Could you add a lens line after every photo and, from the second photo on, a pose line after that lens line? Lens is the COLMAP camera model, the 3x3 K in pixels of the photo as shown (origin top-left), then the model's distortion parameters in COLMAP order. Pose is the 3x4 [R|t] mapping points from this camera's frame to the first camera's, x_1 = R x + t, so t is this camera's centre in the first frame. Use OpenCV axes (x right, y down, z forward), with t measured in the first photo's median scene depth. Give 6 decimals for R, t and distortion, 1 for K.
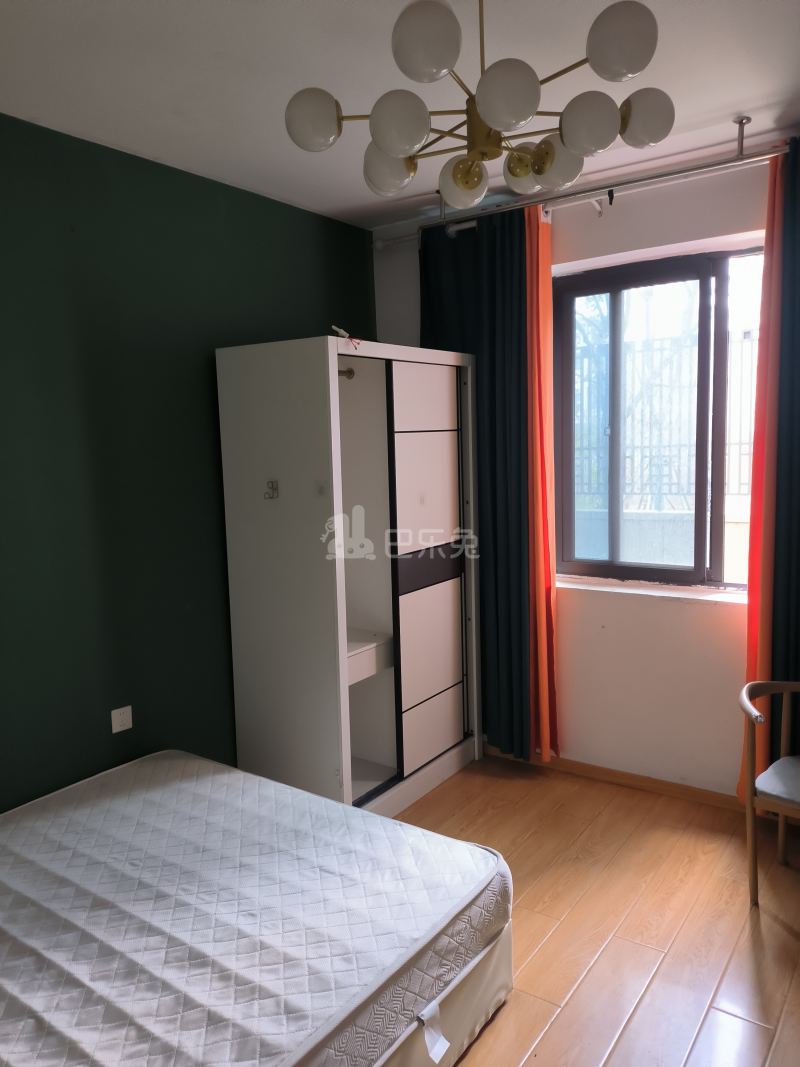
lens RADIAL K [[788.9, 0, 393.1], [0, 788.9, 543.7], [0, 0, 1]] dist [0.084790, -0.124442]
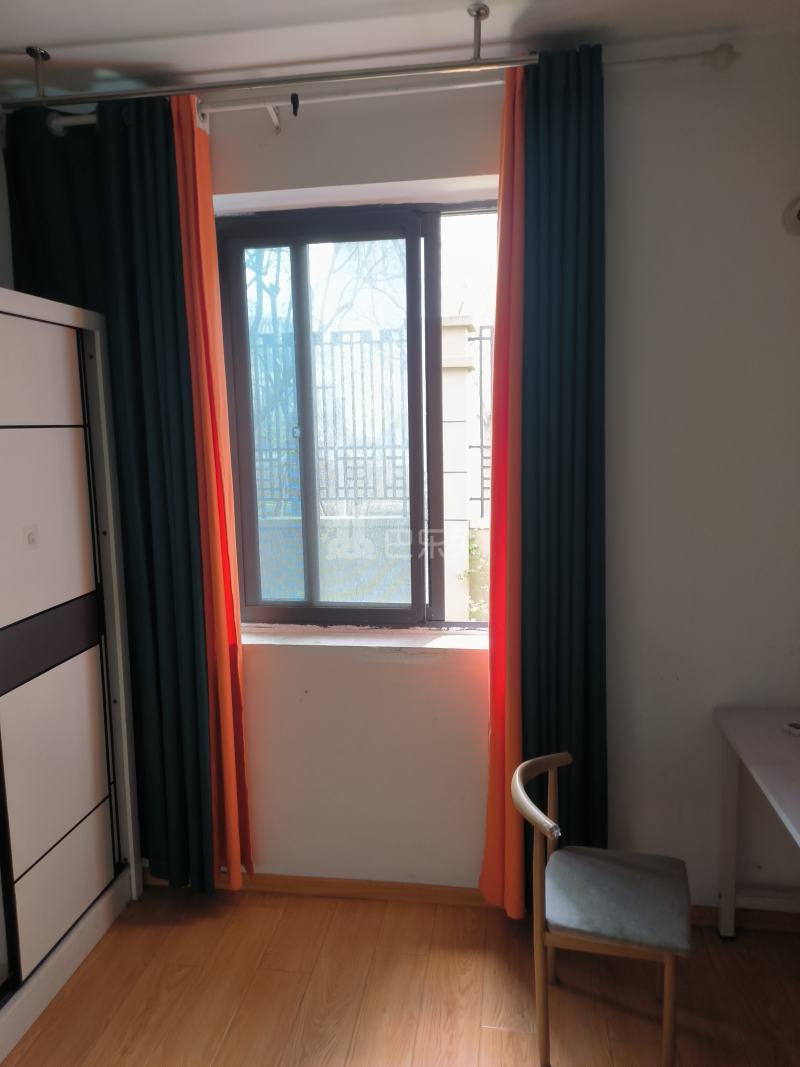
lens RADIAL K [[788.9, 0, 393.1], [0, 788.9, 543.7], [0, 0, 1]] dist [0.084790, -0.124442]
pose [[0.895648, -0.048399, 0.442123, 0.014016], [0.049076, 0.998746, 0.009915, -0.040076], [-0.442048, 0.012817, 0.896900, 0.294766]]
